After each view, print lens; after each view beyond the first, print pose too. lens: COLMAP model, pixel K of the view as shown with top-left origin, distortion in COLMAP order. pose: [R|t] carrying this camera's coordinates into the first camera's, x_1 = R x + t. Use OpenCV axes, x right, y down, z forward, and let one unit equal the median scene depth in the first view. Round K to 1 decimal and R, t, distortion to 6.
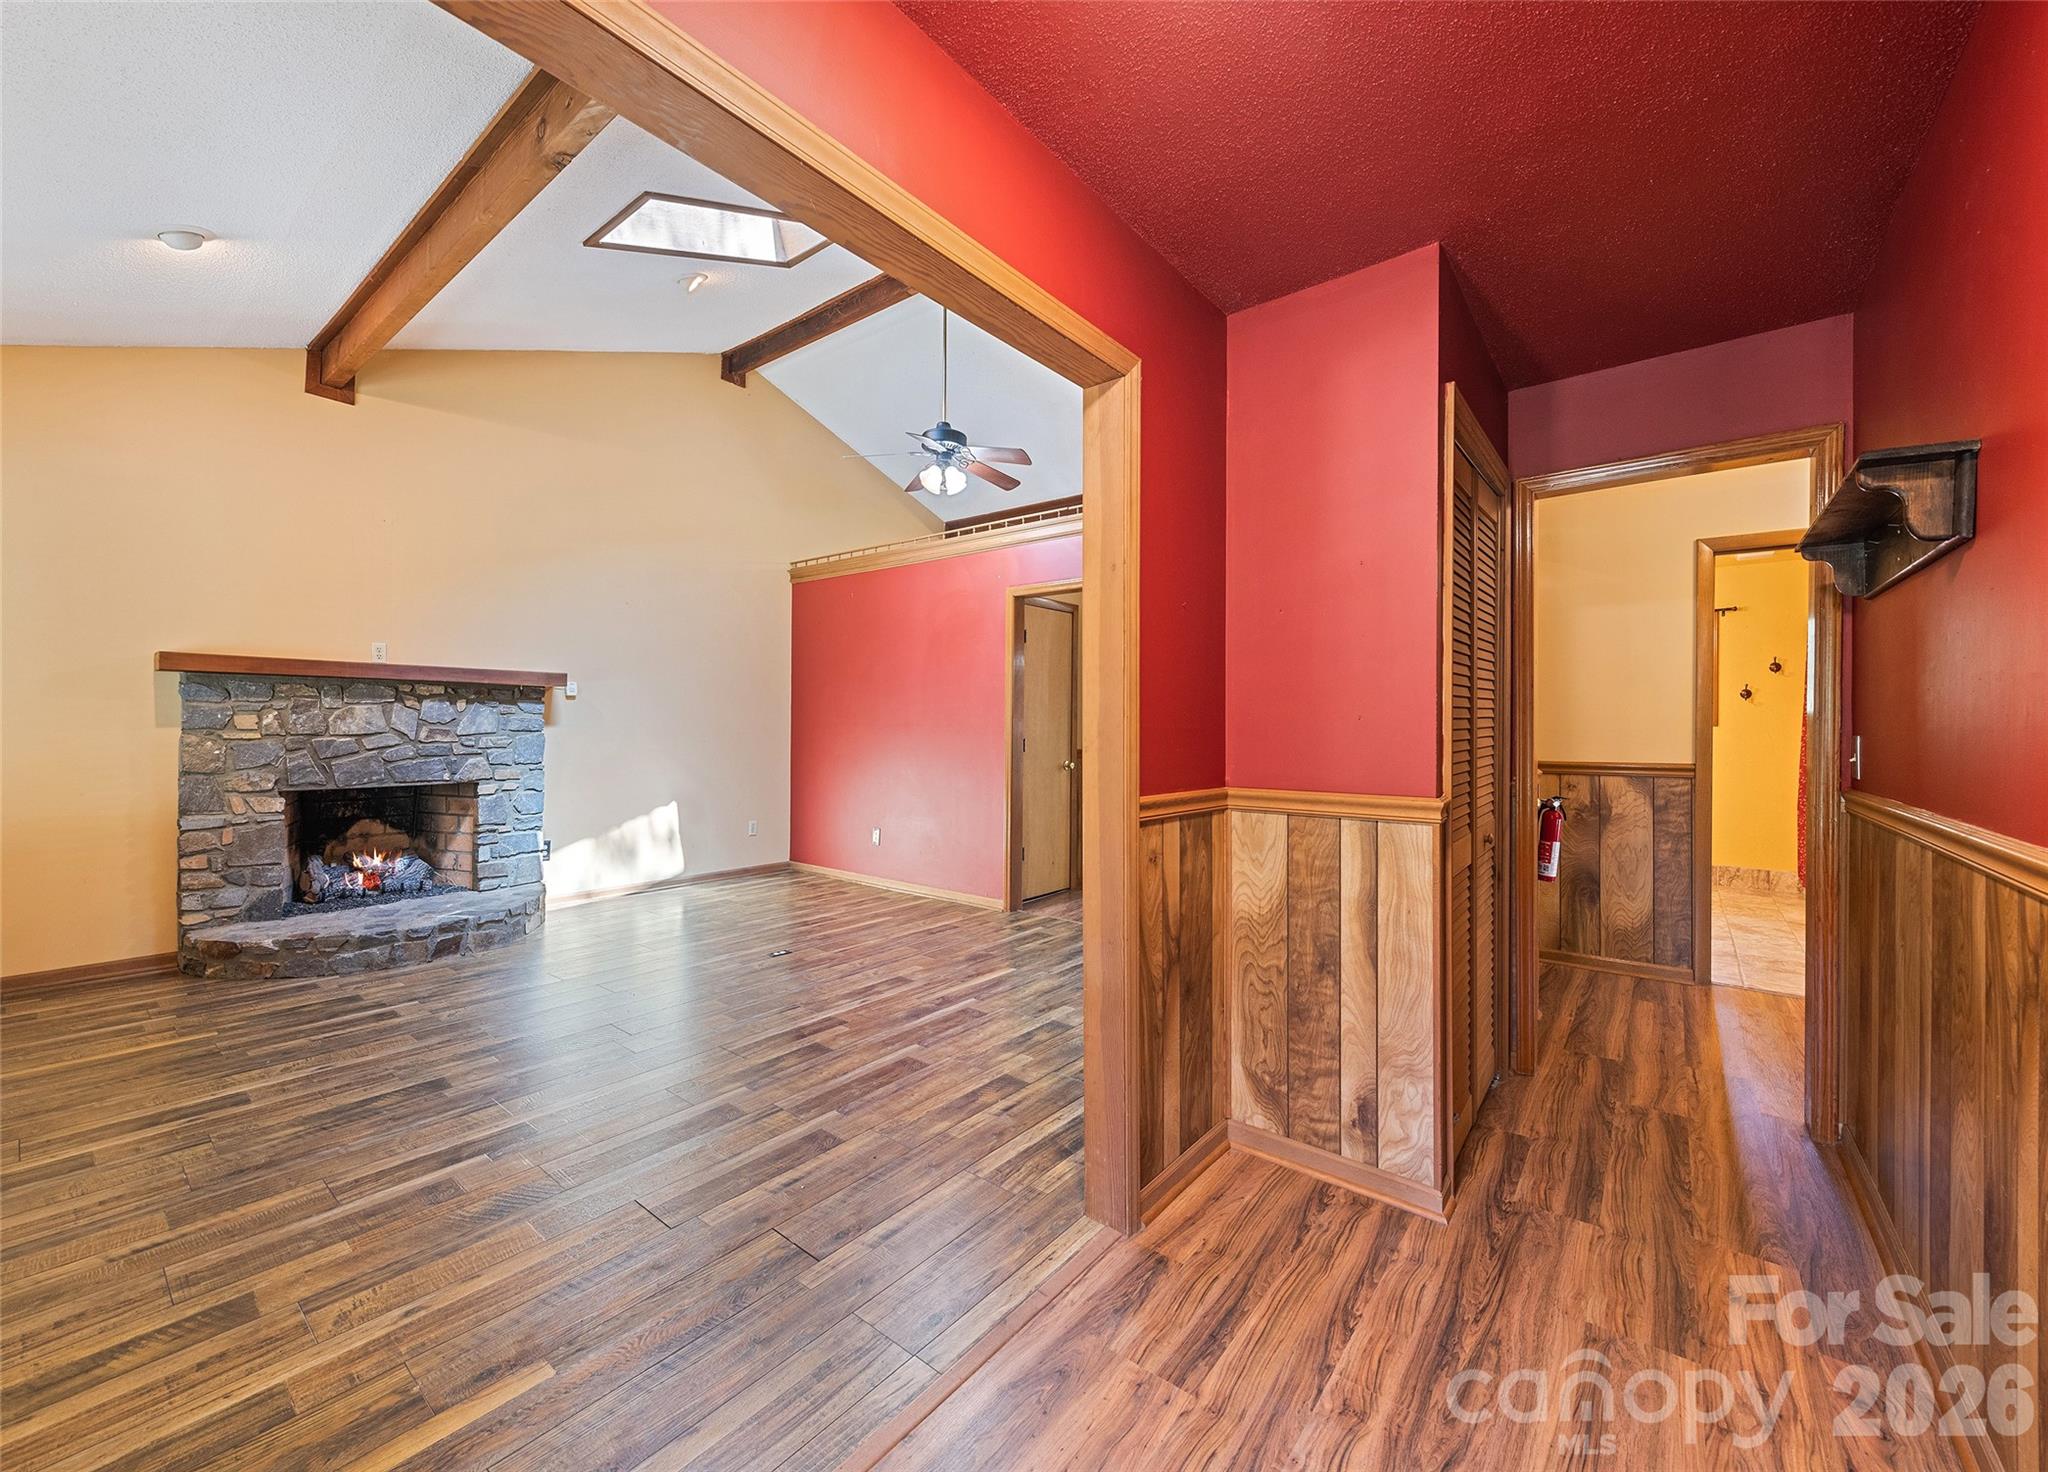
lens RADIAL K [[801.8, 0, 1026.3], [0, 801.8, 722.3], [0, 0, 1]] dist [-0.000734, -0.000311]
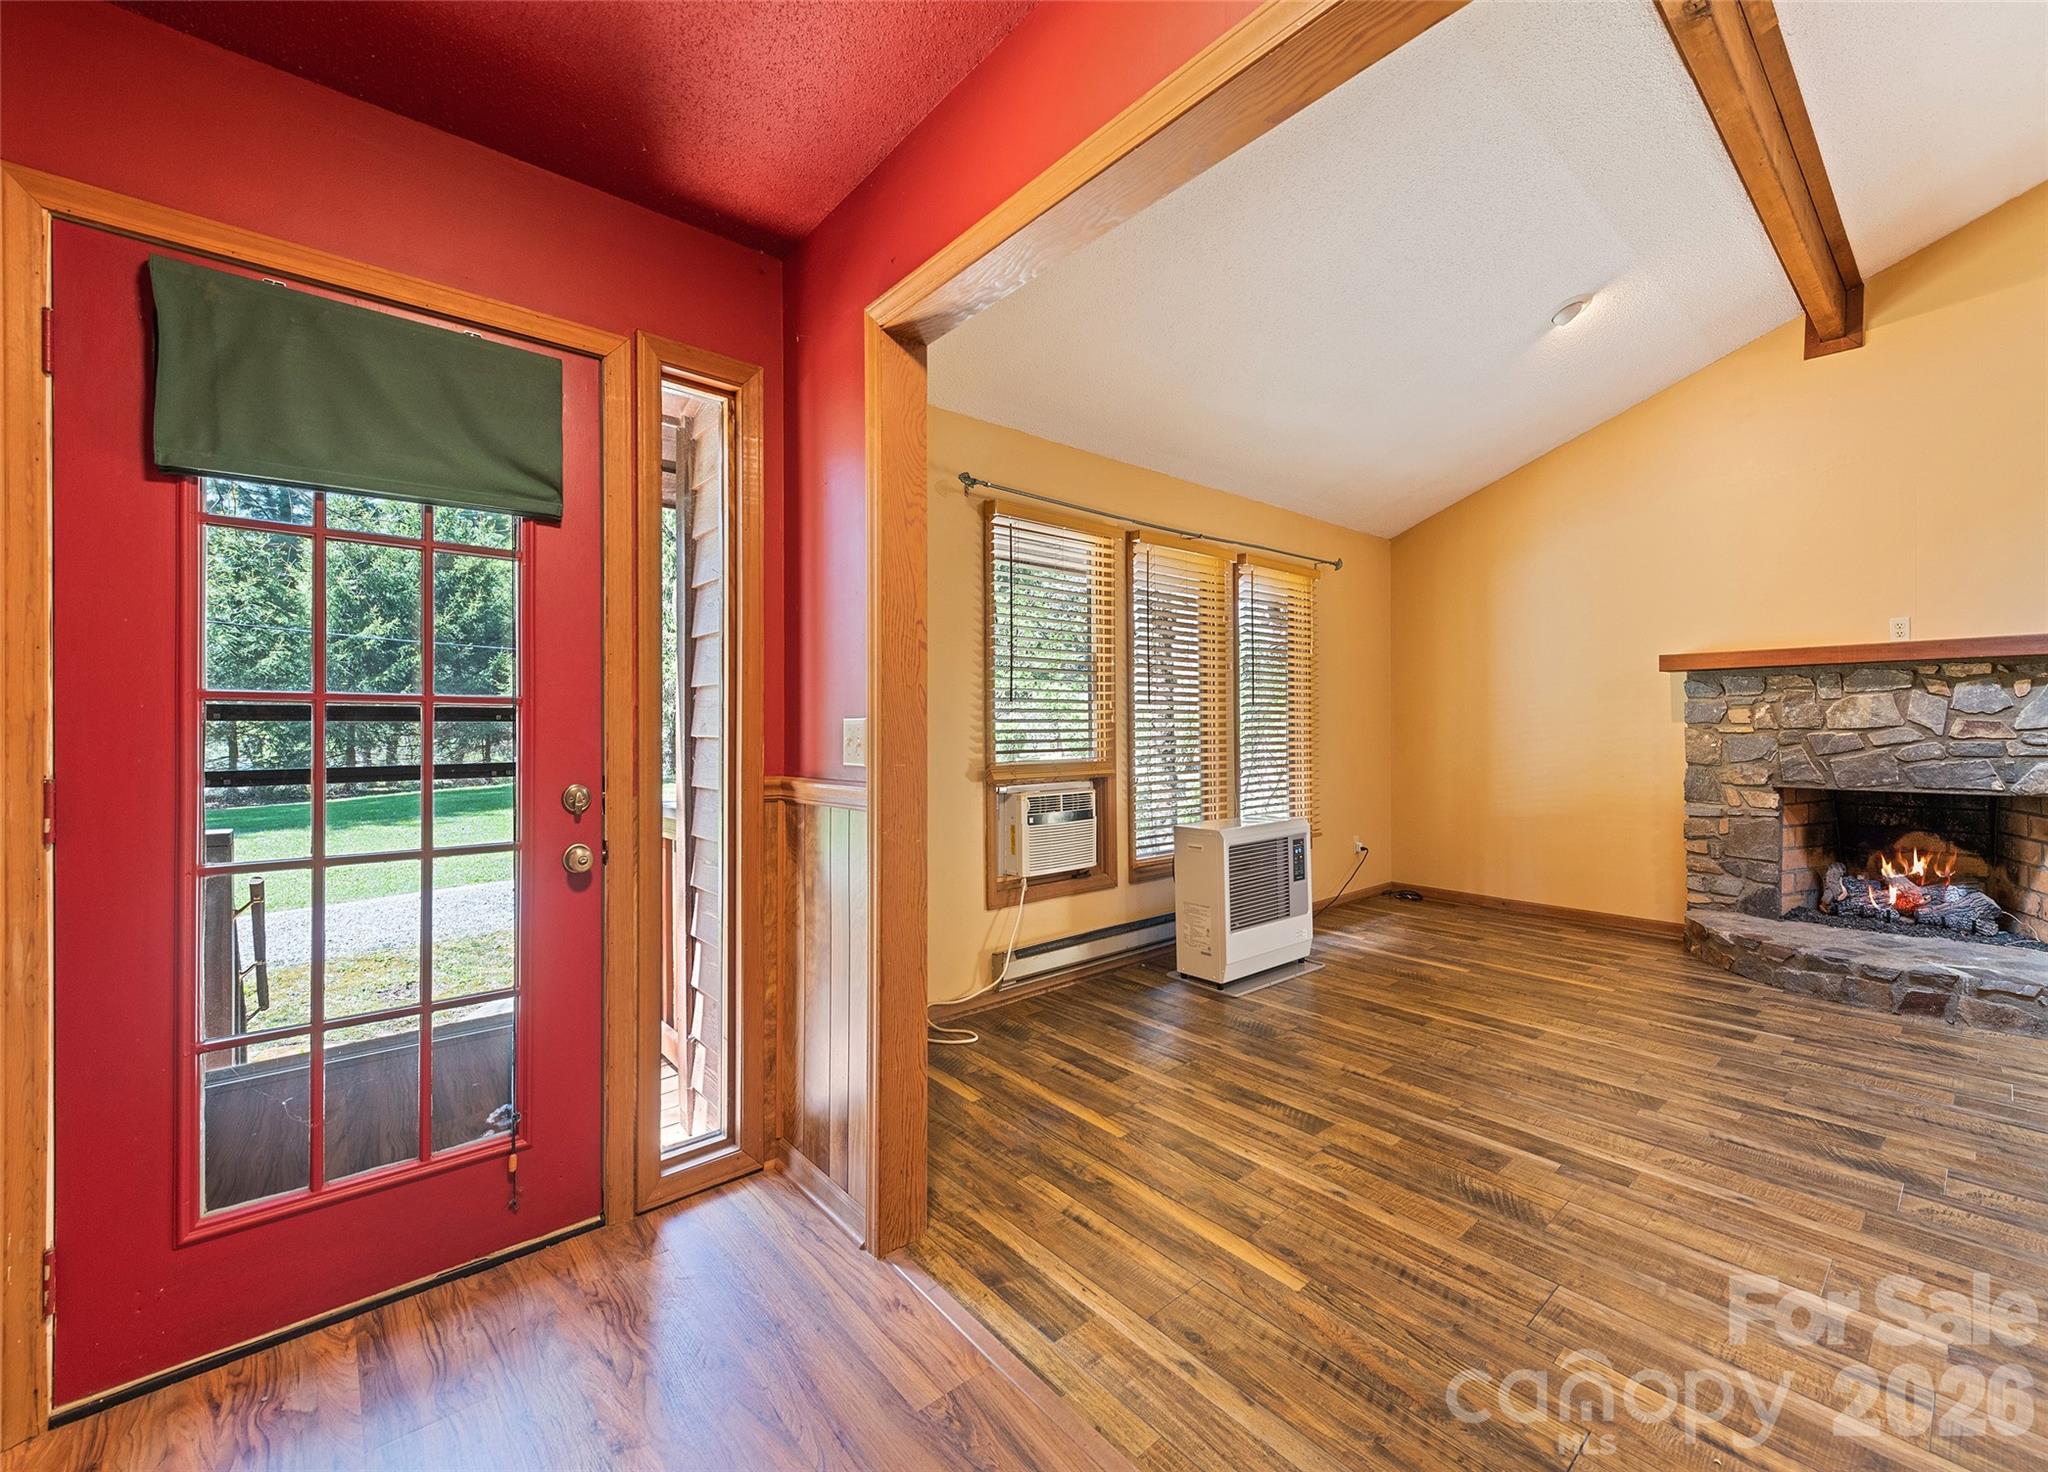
lens RADIAL K [[824.3, 0, 1029.8], [0, 824.3, 722.5], [0, 0, 1]] dist [0.022140, -0.008839]
pose [[-0.188384, -0.009442, -0.982050, 0.239301], [0.010944, 0.999872, -0.011712, 0.010828], [0.982034, -0.012954, -0.188257, 0.326859]]
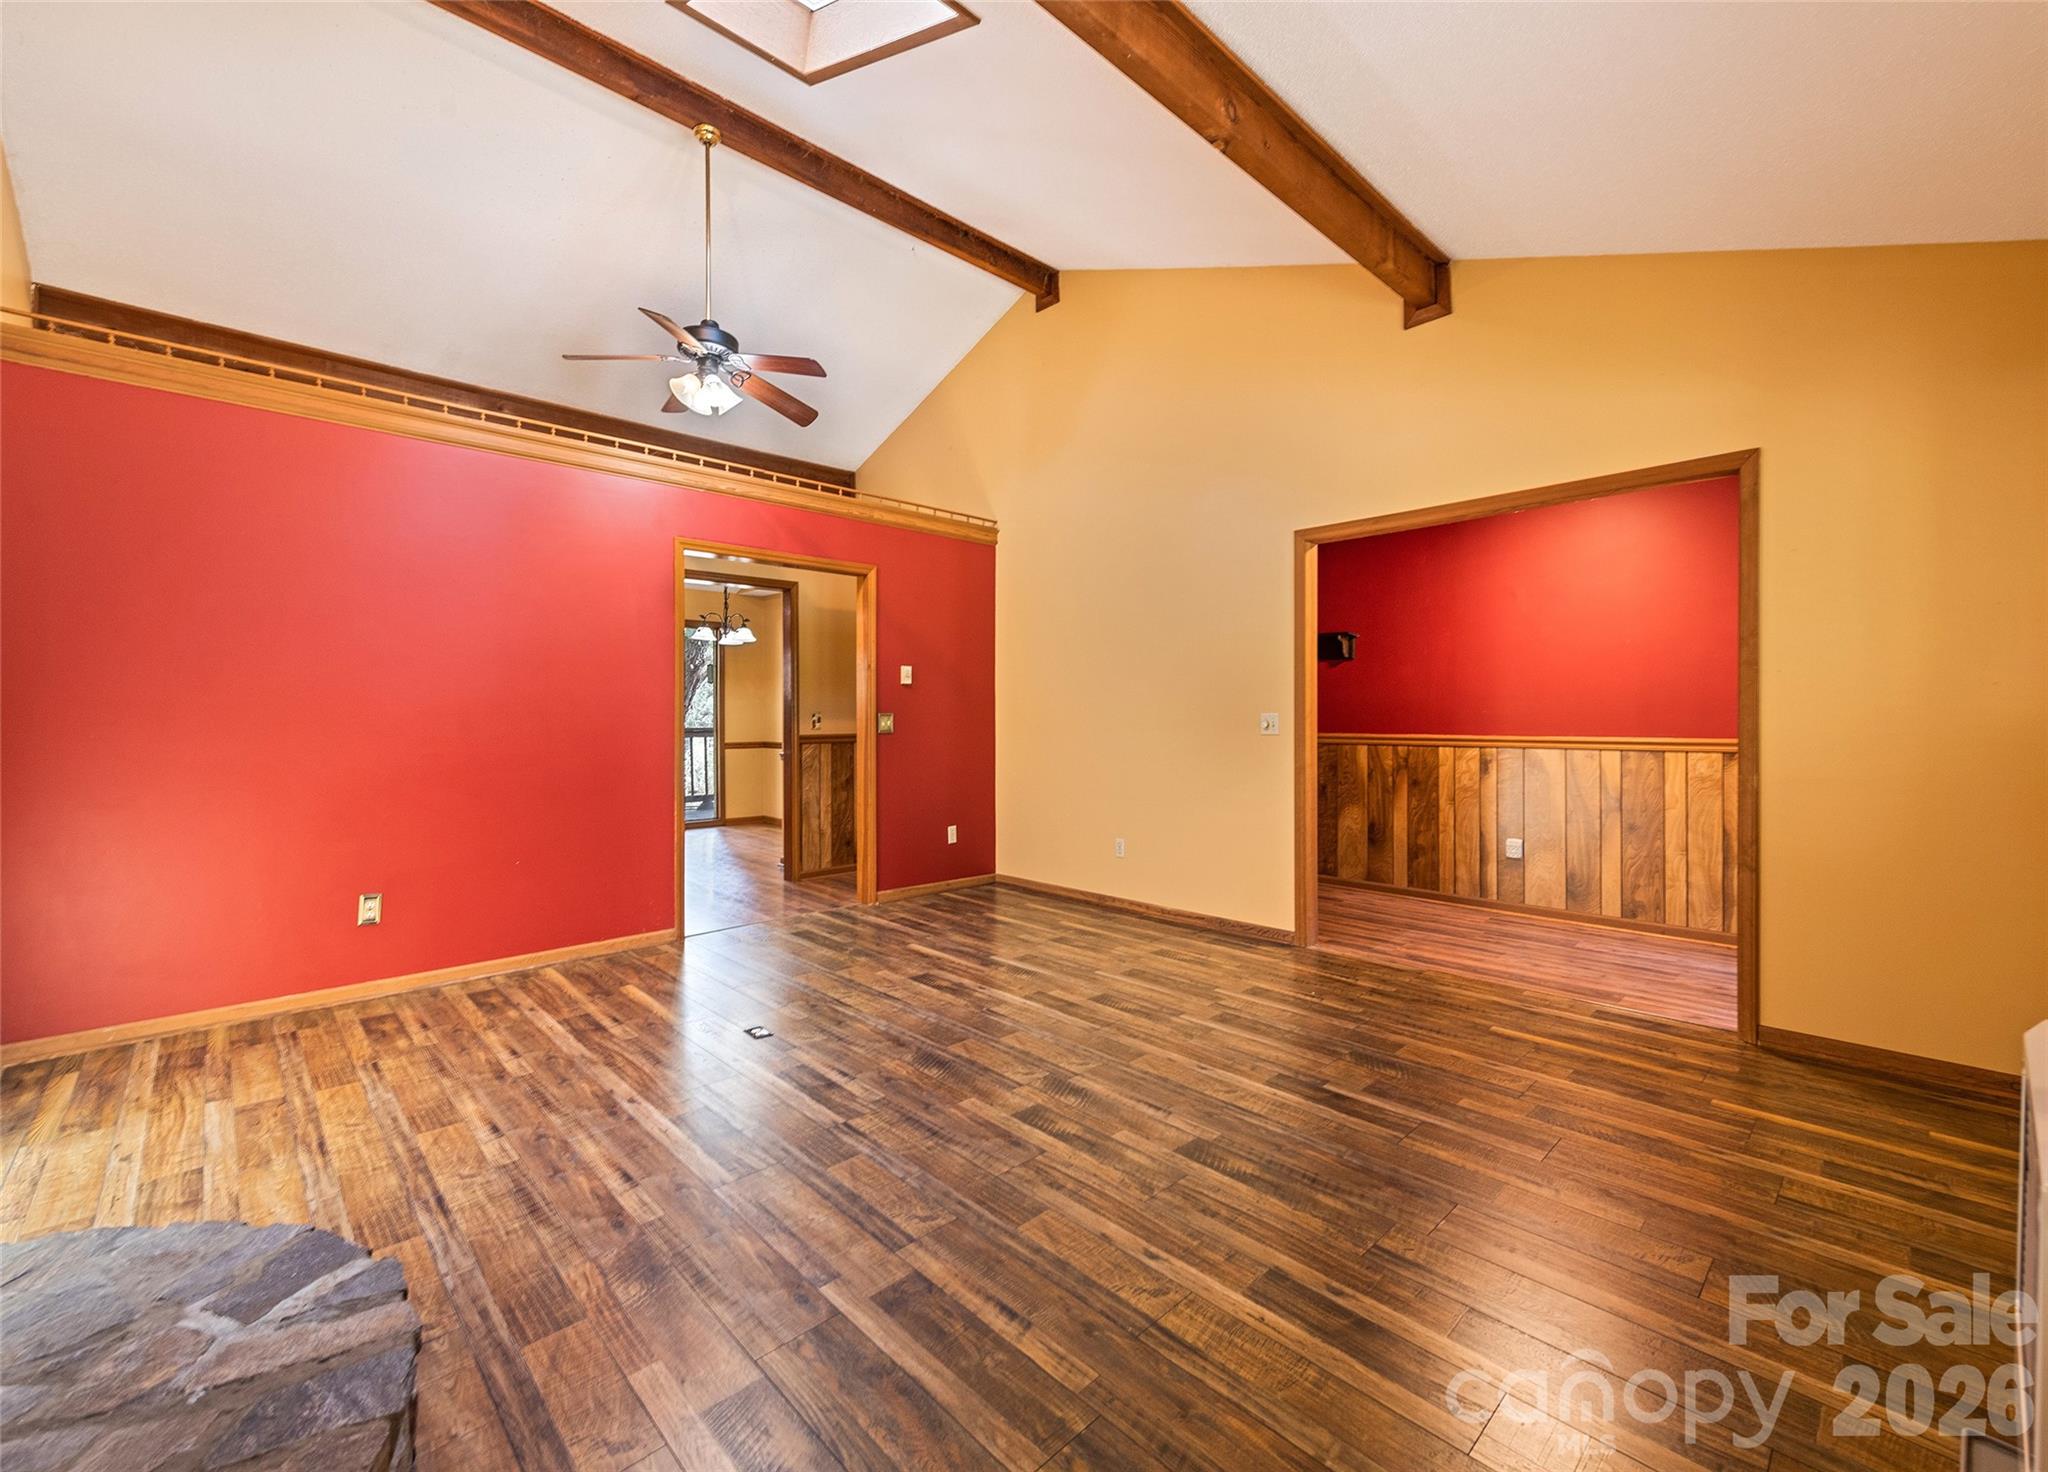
lens RADIAL K [[854.7, 0, 1031.6], [0, 854.7, 717.2], [0, 0, 1]] dist [0.012614, -0.000203]
pose [[0.131556, -0.011075, 0.991247, -1.099452], [-0.003259, 0.999927, 0.011604, 0.001345], [-0.991303, -0.004757, 0.131510, 0.712953]]
